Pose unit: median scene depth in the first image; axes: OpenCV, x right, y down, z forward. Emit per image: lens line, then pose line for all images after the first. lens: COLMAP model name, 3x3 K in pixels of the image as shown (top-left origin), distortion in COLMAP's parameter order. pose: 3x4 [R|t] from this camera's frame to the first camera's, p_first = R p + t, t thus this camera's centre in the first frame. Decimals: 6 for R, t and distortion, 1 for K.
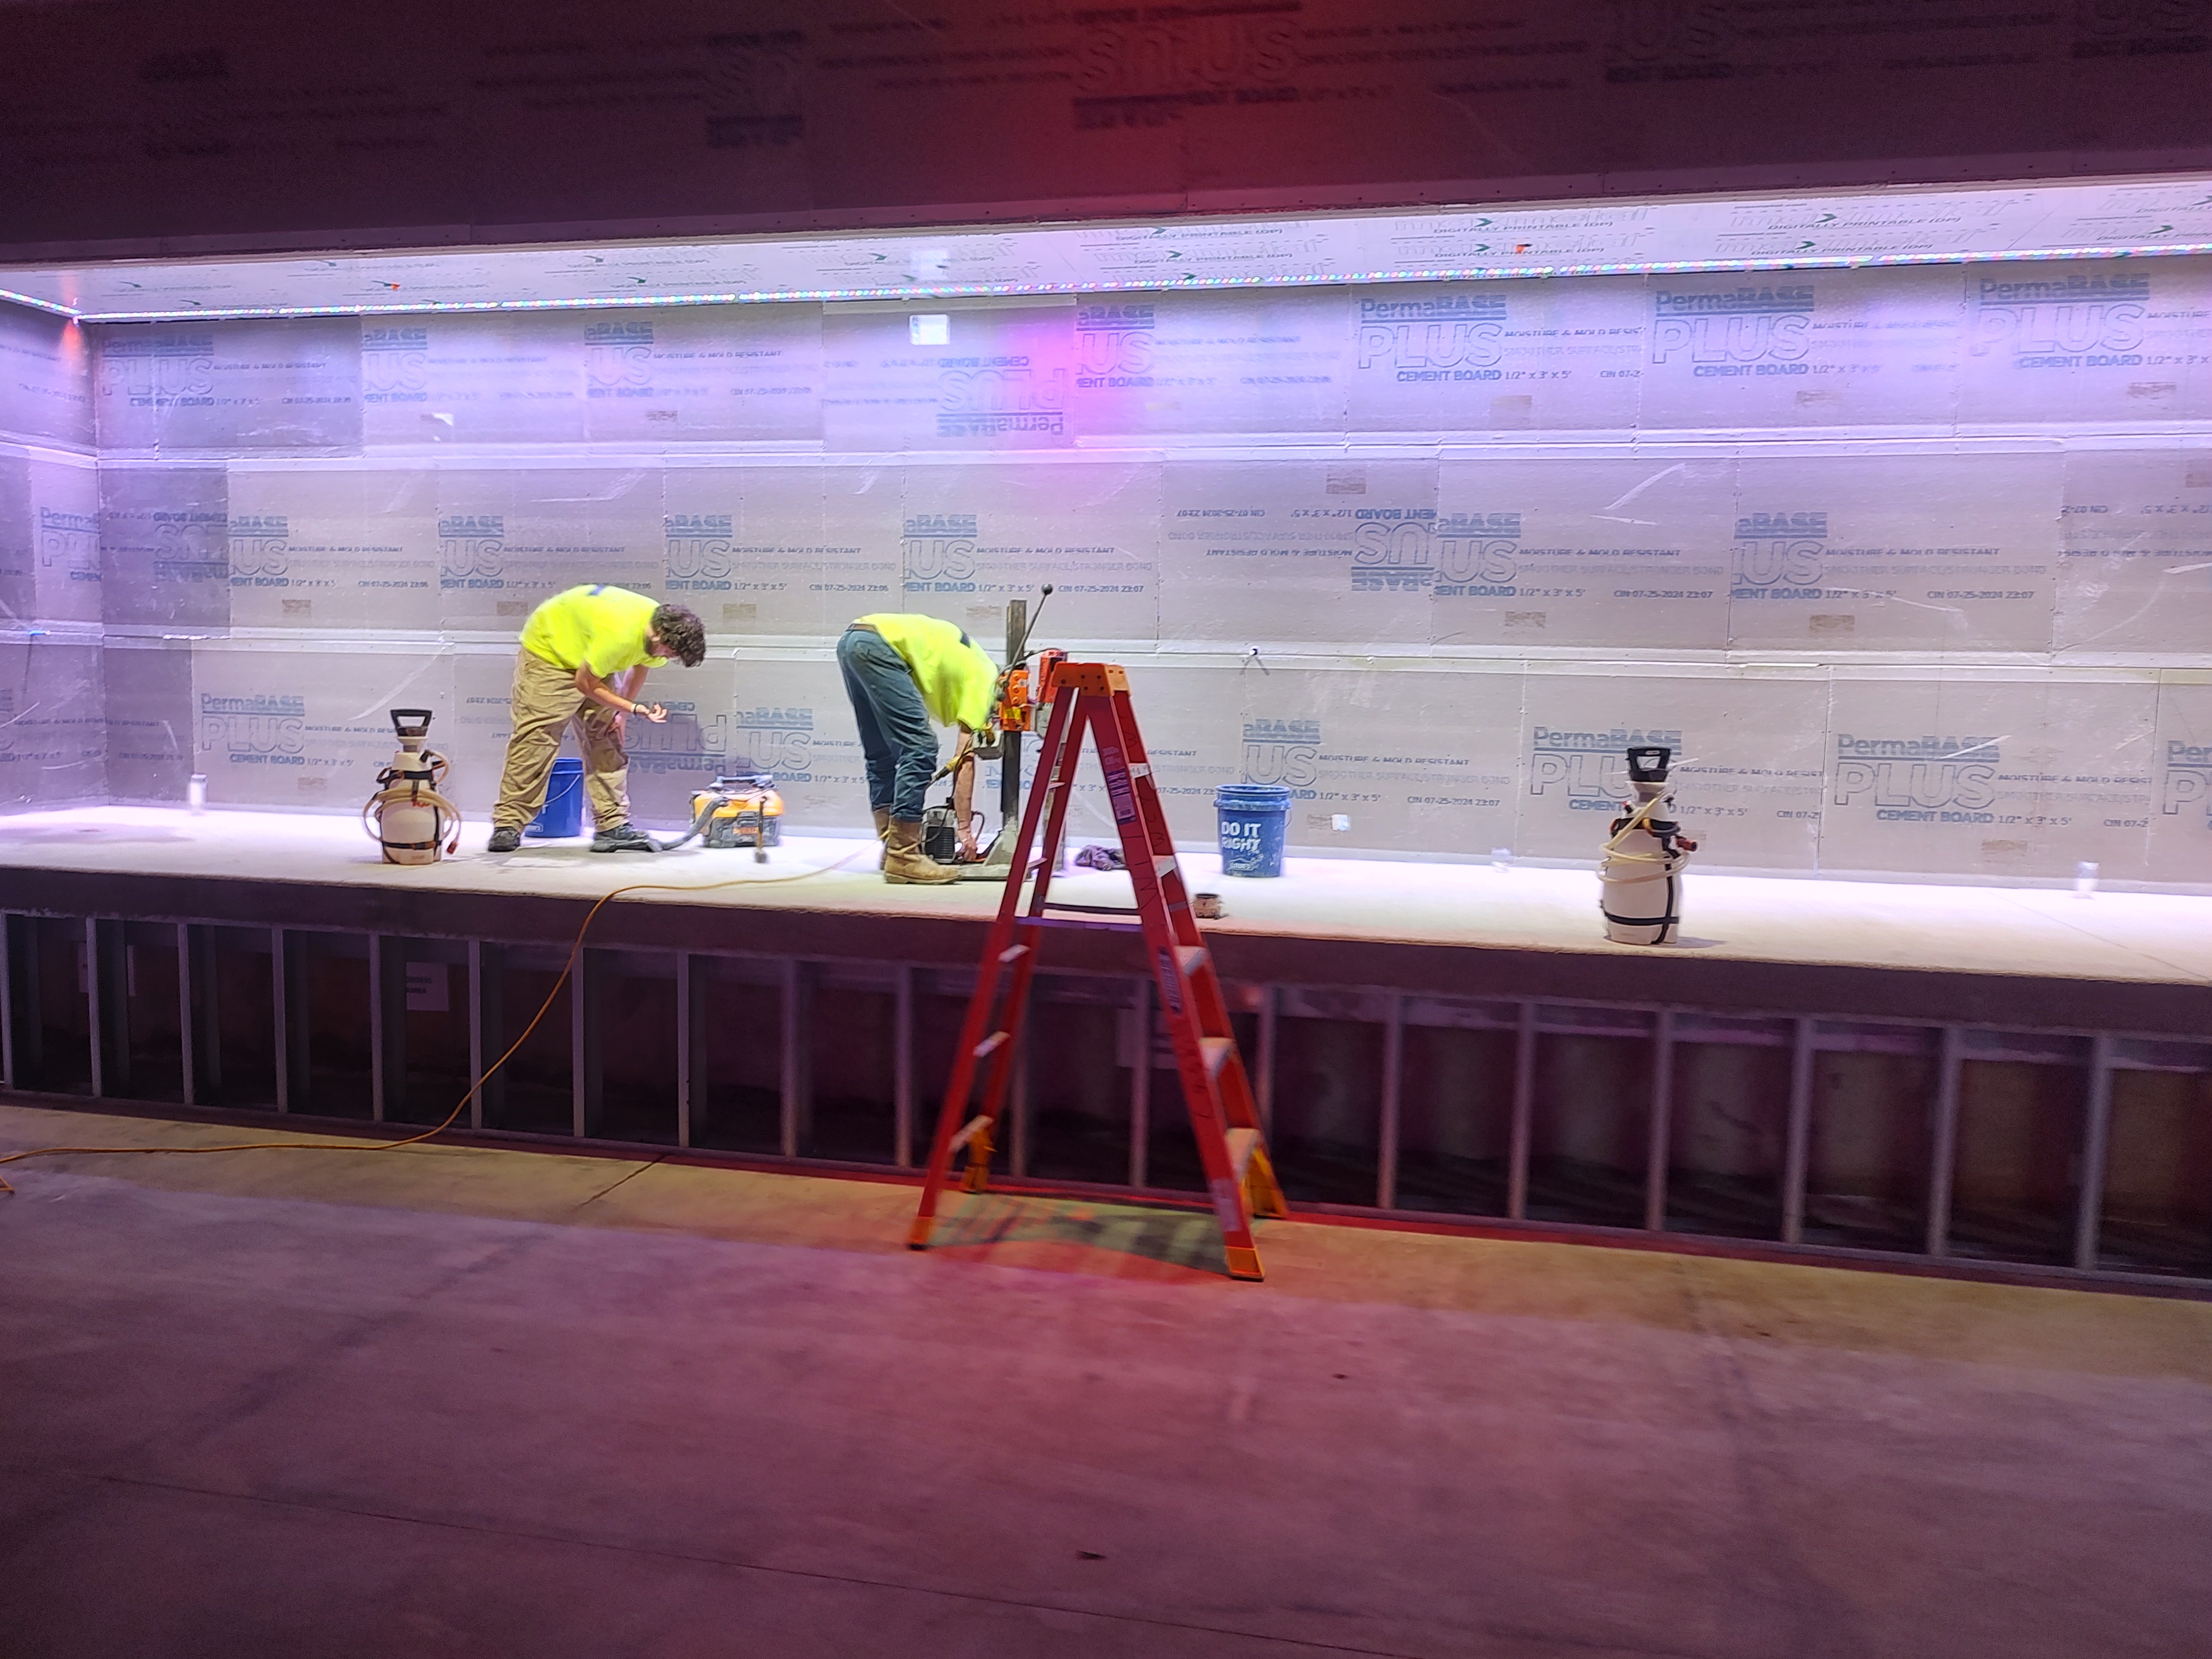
lens RADIAL K [[1581.2, 0, 1110.2], [0, 1581.2, 814.9], [0, 0, 1]] dist [0.018447, -0.009922]
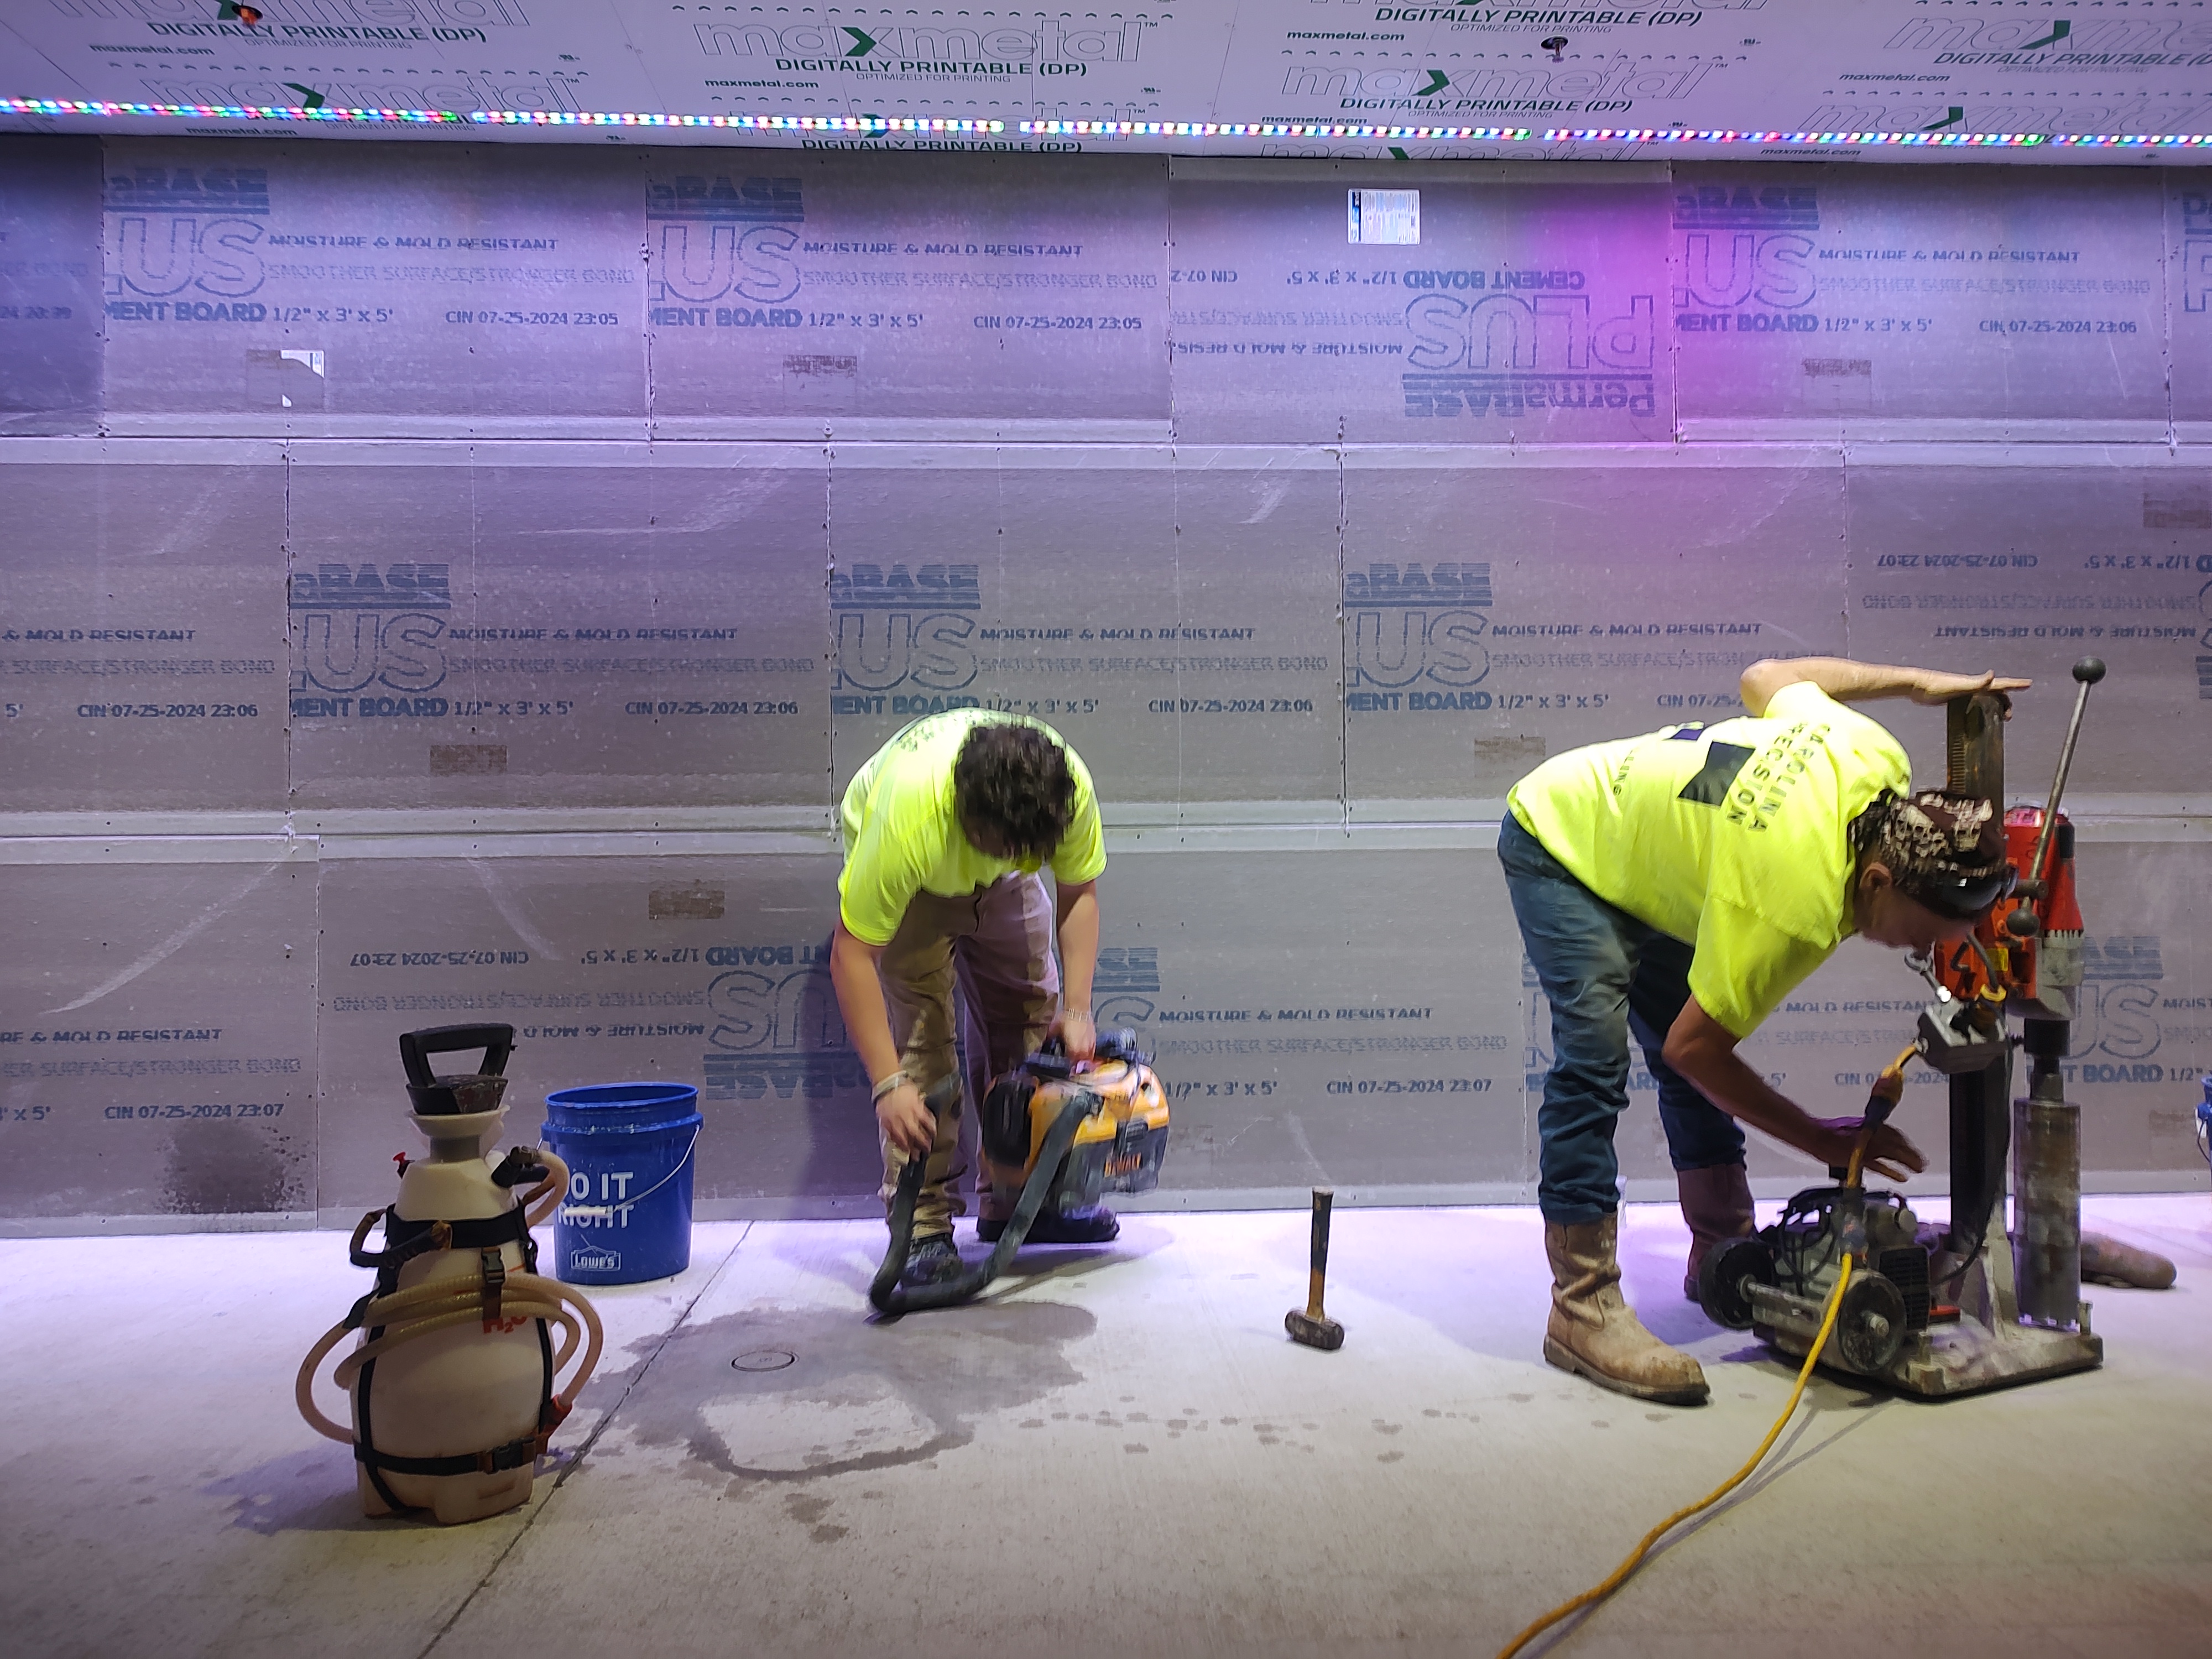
lens RADIAL K [[1747.0, 0, 1343.1], [0, 1747.0, 814.6], [0, 0, 1]] dist [0.019682, -0.002332]
pose [[0.964163, -0.021825, 0.264410, -0.278213], [0.051105, 0.993225, -0.104370, -0.048984], [-0.260341, 0.114142, 0.958746, 0.459591]]
